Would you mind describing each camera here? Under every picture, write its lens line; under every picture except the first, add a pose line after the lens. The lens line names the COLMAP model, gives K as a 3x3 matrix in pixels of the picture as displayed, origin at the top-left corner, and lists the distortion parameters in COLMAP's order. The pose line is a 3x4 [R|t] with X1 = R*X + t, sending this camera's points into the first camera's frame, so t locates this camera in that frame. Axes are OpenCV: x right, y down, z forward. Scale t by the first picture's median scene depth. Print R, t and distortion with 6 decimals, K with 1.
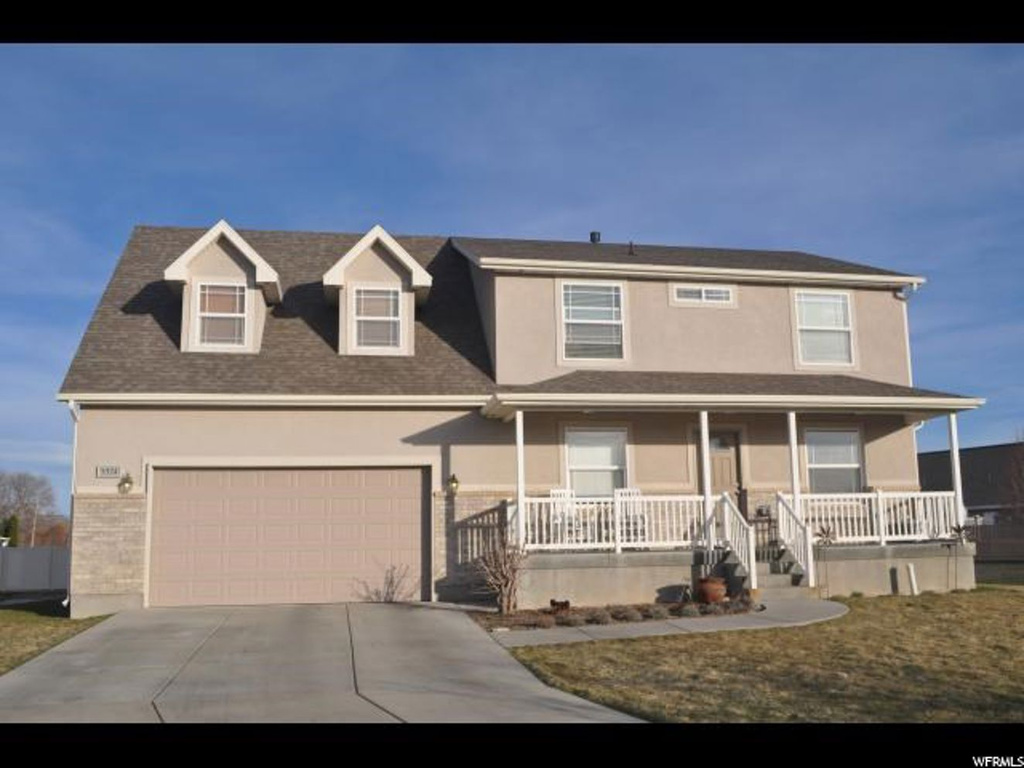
lens RADIAL K [[990.8, 0, 510.3], [0, 990.8, 390.3], [0, 0, 1]] dist [-0.083513, 0.000000]
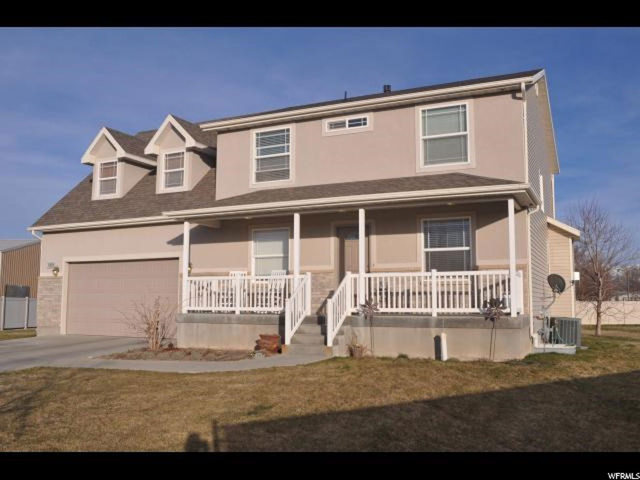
lens RADIAL K [[619.3, 0, 319.1], [0, 619.3, 234.3], [0, 0, 1]] dist [-0.083513, 0.000000]
pose [[0.791057, -0.048001, -0.609856, 0.691900], [0.074093, 0.997096, 0.017627, 0.035497], [0.607238, -0.059130, 0.792316, 0.318444]]
